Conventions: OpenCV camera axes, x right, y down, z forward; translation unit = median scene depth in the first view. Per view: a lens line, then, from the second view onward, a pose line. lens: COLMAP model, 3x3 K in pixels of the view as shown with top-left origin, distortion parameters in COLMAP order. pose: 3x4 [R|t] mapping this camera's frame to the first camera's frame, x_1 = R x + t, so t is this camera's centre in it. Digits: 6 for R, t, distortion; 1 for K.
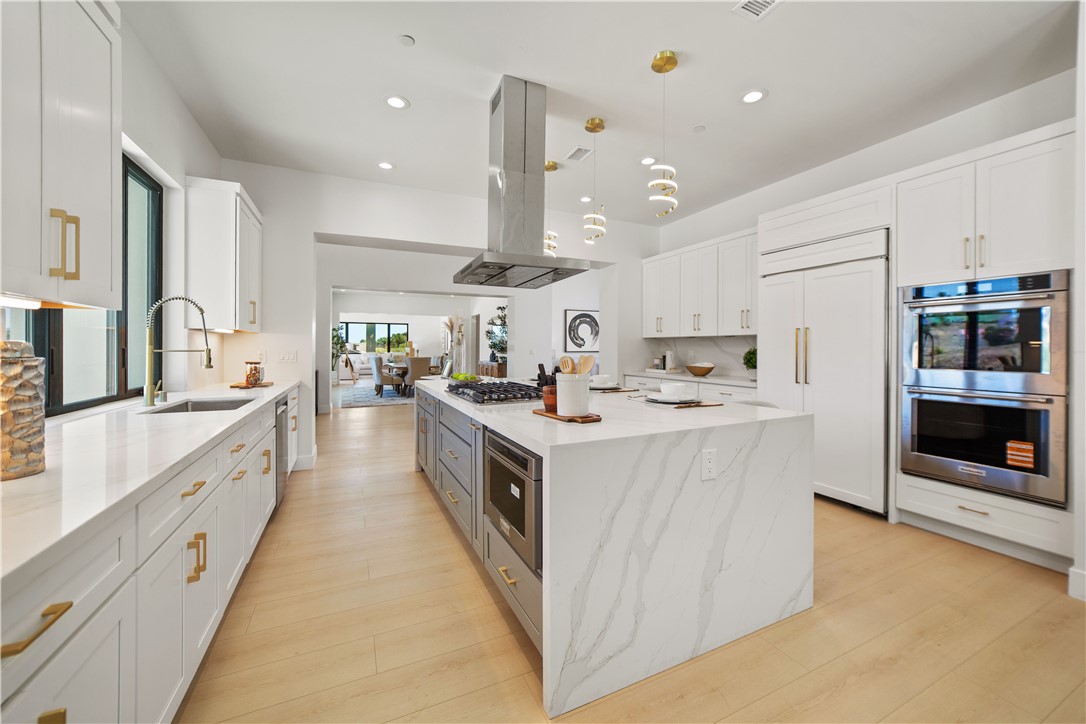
lens RADIAL K [[420.3, 0, 549.5], [0, 420.3, 351.4], [0, 0, 1]] dist [-0.018195, 0.005555]
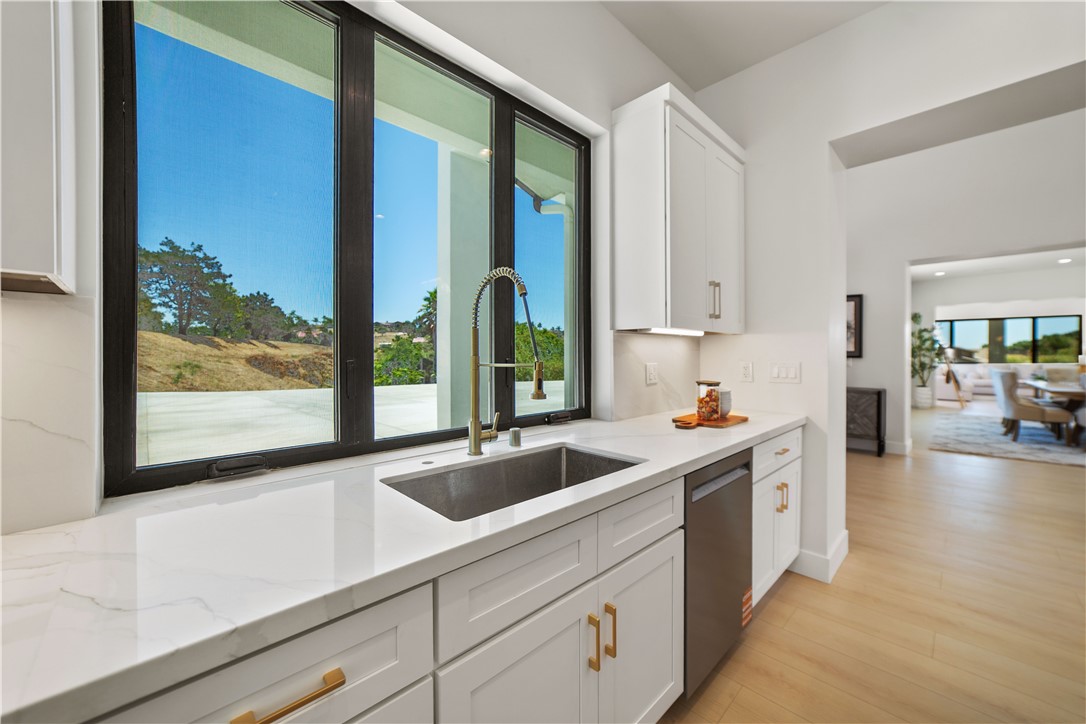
lens RADIAL K [[420.3, 0, 549.5], [0, 420.3, 351.4], [0, 0, 1]] dist [-0.018195, 0.005555]
pose [[0.333689, -0.007902, -0.942650, -0.066055], [-0.008280, 0.999902, -0.011313, -0.002764], [0.942647, 0.011581, 0.333591, 0.176550]]
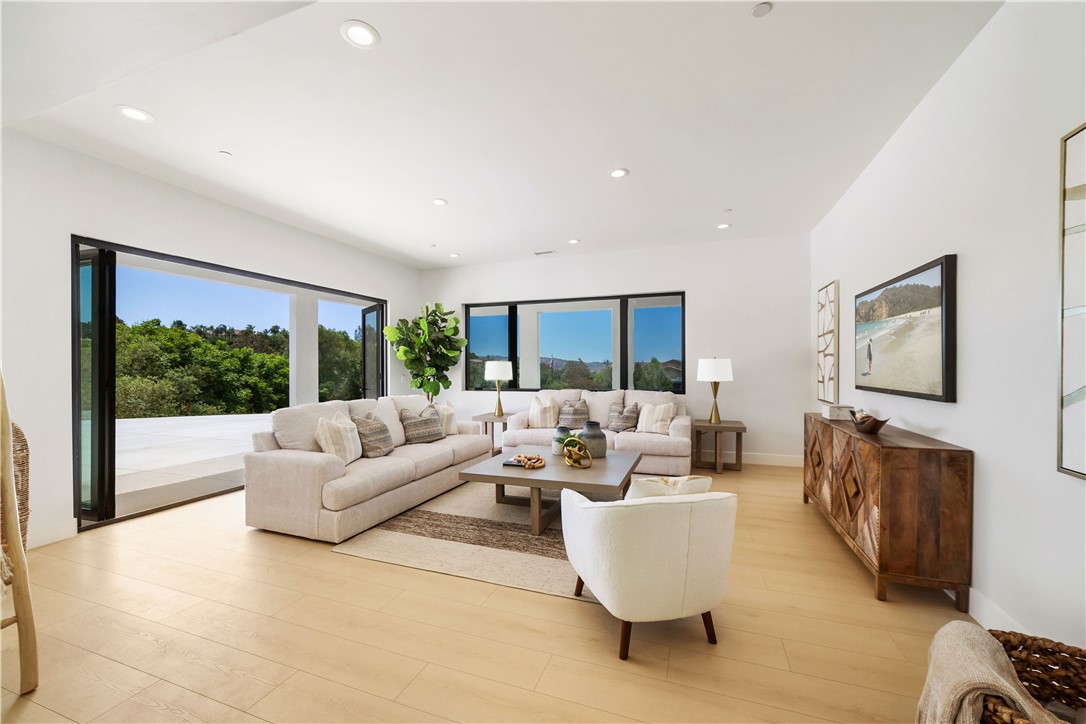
lens RADIAL K [[420.9, 0, 545.1], [0, 420.9, 368.8], [0, 0, 1]] dist [-0.016325, 0.000157]
pose [[0.702929, -0.000109, -0.711260, -0.351329], [-0.000173, 1.000000, -0.000324, -0.019730], [0.711260, 0.000351, 0.702929, 1.287782]]
